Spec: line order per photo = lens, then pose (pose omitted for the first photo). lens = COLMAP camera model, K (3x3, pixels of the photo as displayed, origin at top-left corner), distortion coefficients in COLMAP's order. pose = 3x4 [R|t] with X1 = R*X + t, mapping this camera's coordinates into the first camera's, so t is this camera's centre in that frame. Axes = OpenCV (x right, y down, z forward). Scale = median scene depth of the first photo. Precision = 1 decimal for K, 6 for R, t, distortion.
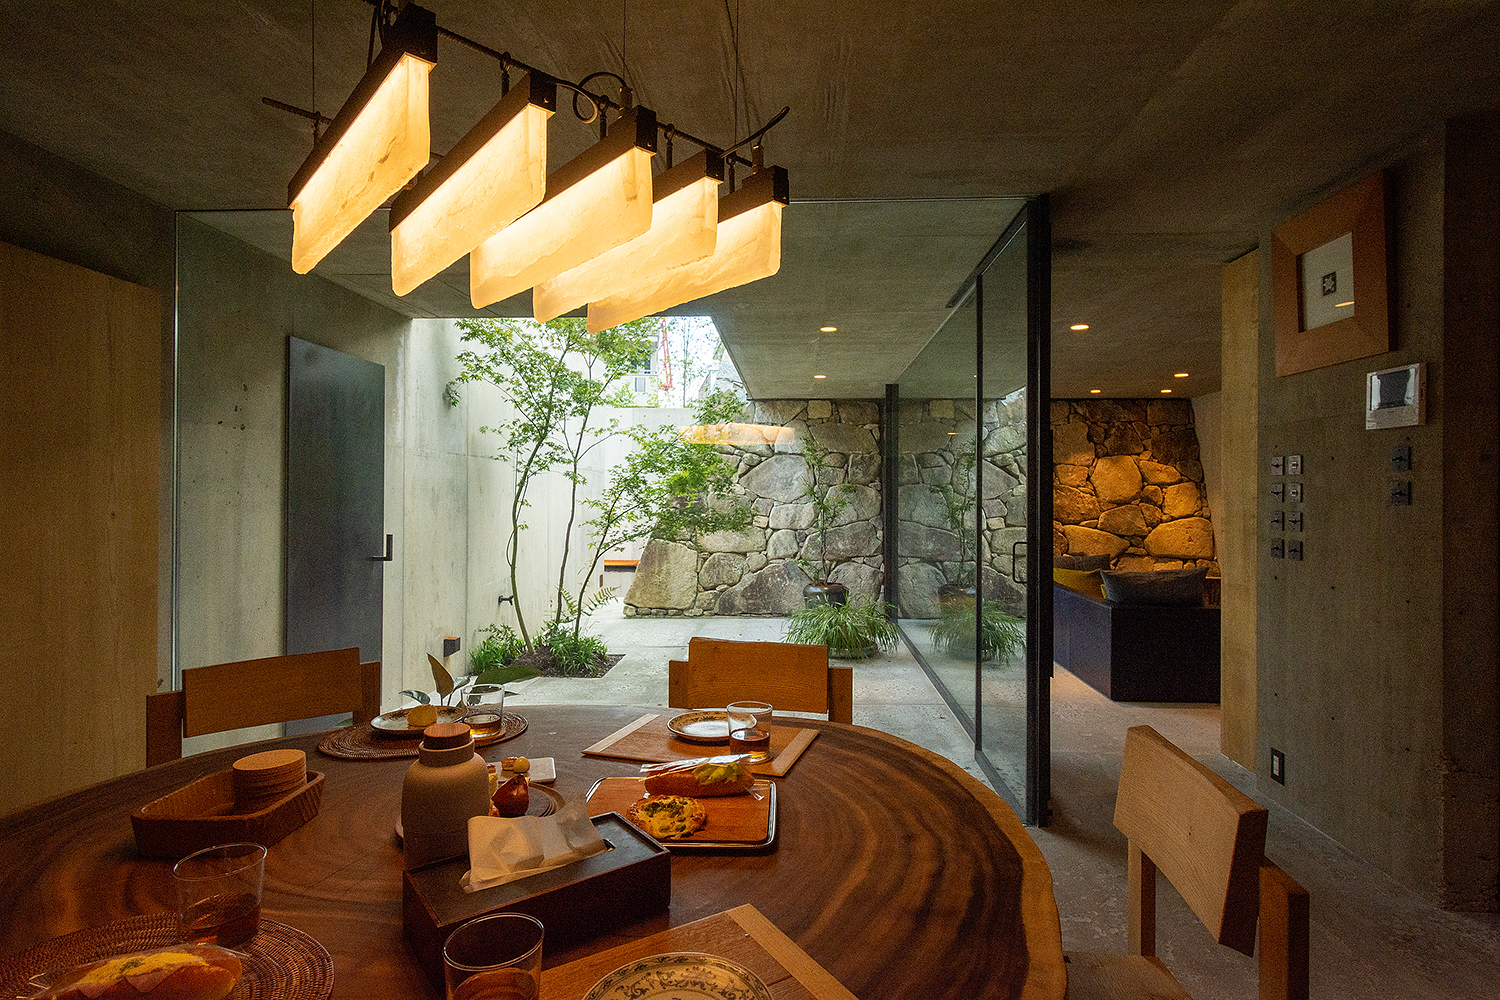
lens RADIAL K [[745.4, 0, 770.3], [0, 745.4, 494.8], [0, 0, 1]] dist [-0.000496, -0.000585]
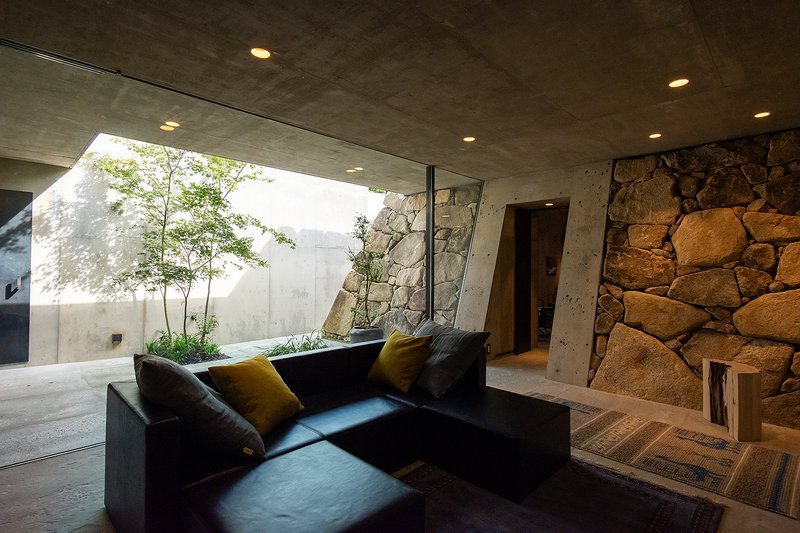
lens RADIAL K [[397.5, 0, 410.8], [0, 397.5, 263.7], [0, 0, 1]] dist [-0.000496, -0.000585]
pose [[0.756115, -0.007353, -0.654398, 0.516420], [-0.003859, 0.999869, -0.015694, 0.016429], [0.654427, 0.014392, 0.755988, 0.465777]]
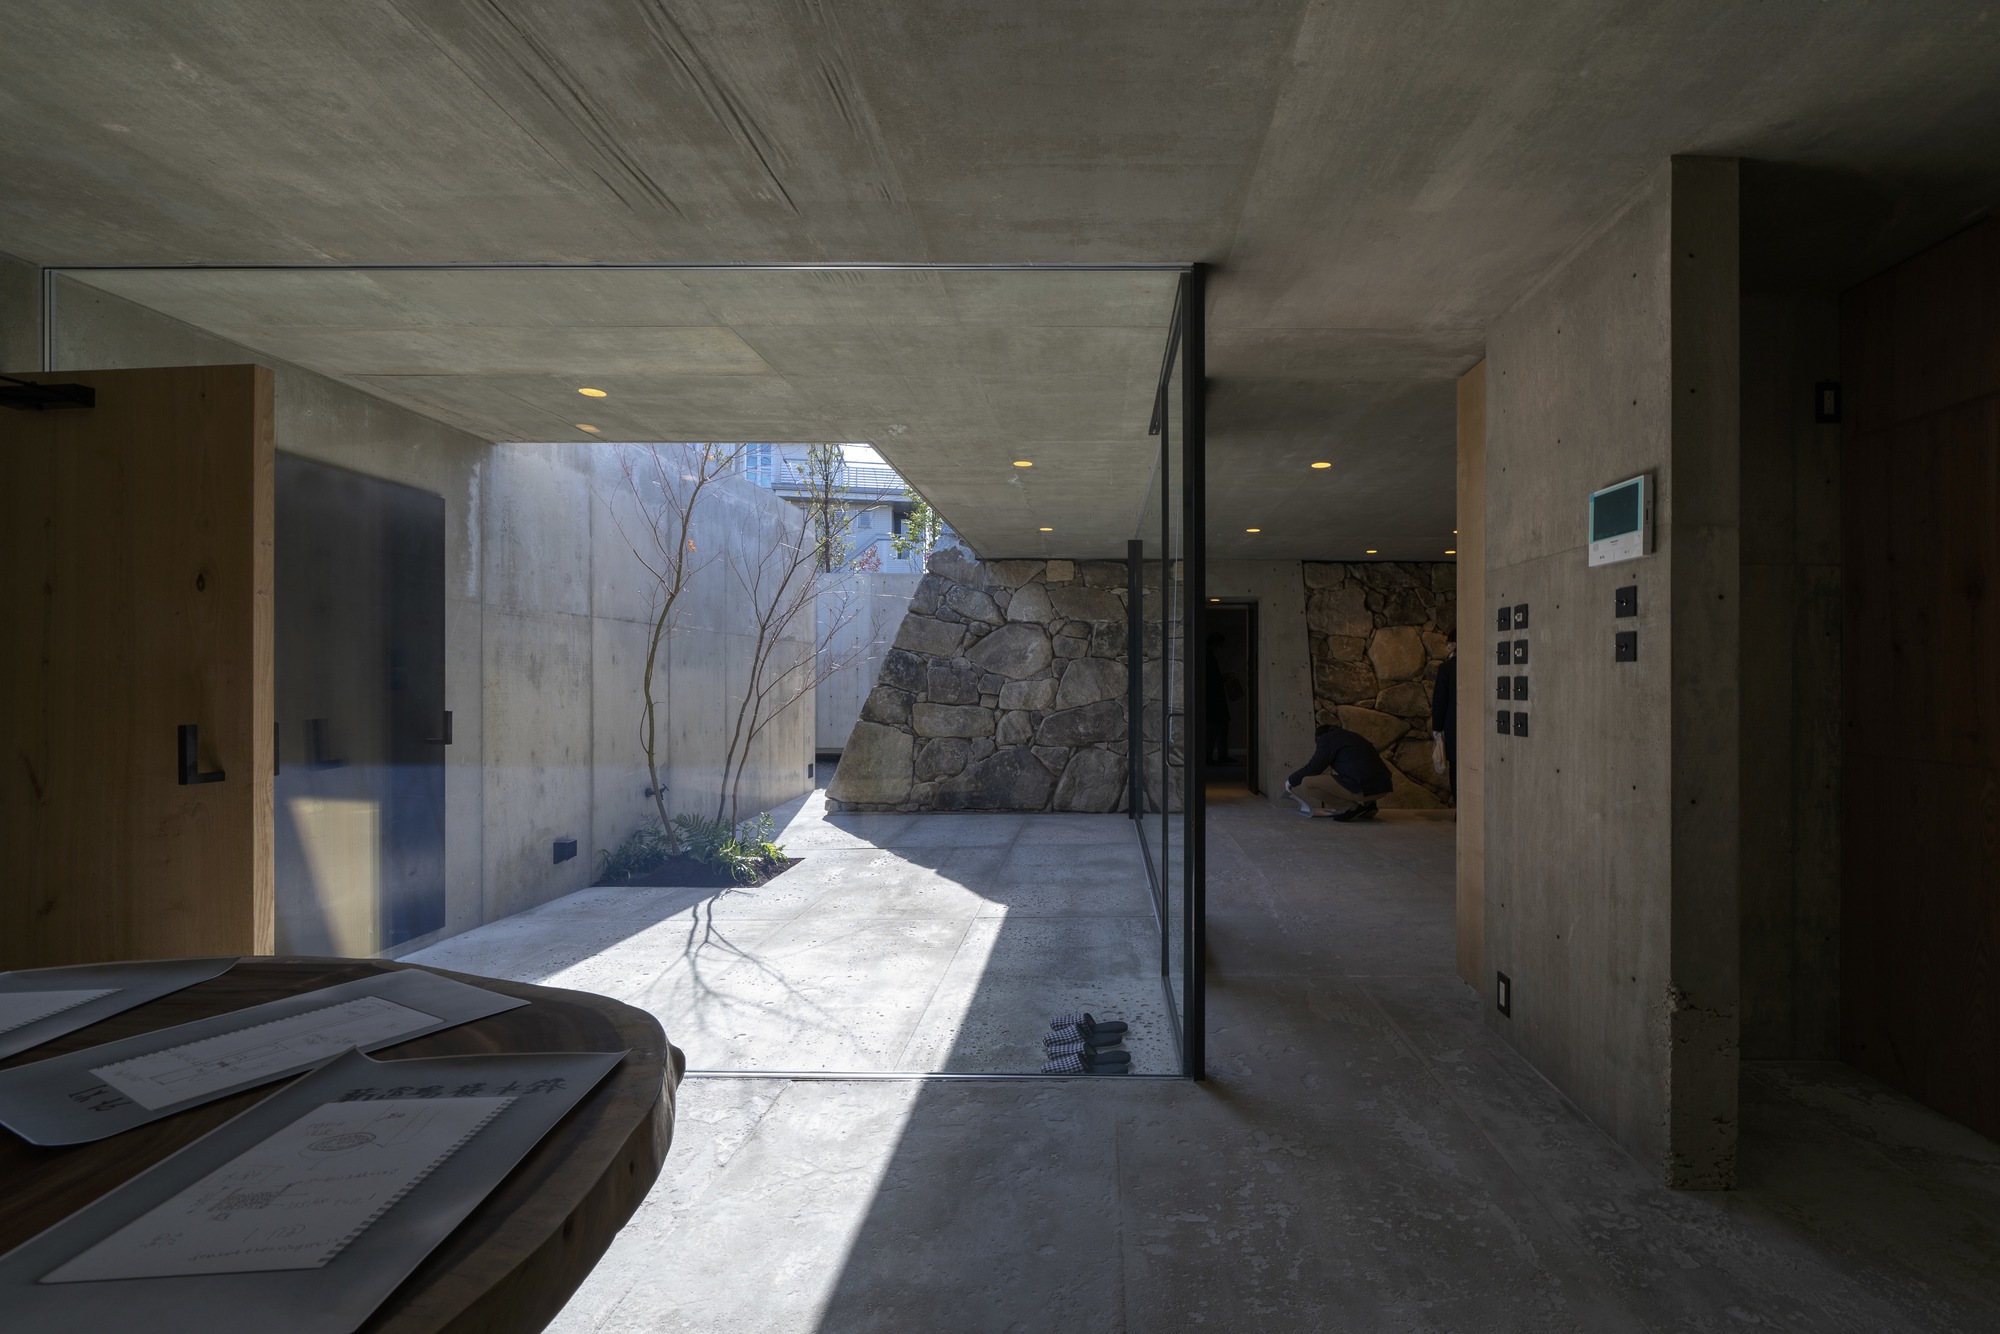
lens RADIAL K [[834.2, 0, 1091.6], [0, 834.2, 674.3], [0, 0, 1]] dist [-0.012178, -0.000106]
pose [[0.998761, 0.001462, 0.049739, 0.058286], [-0.001378, 0.999998, -0.001708, 0.006518], [-0.049741, 0.001637, 0.998761, 0.039145]]
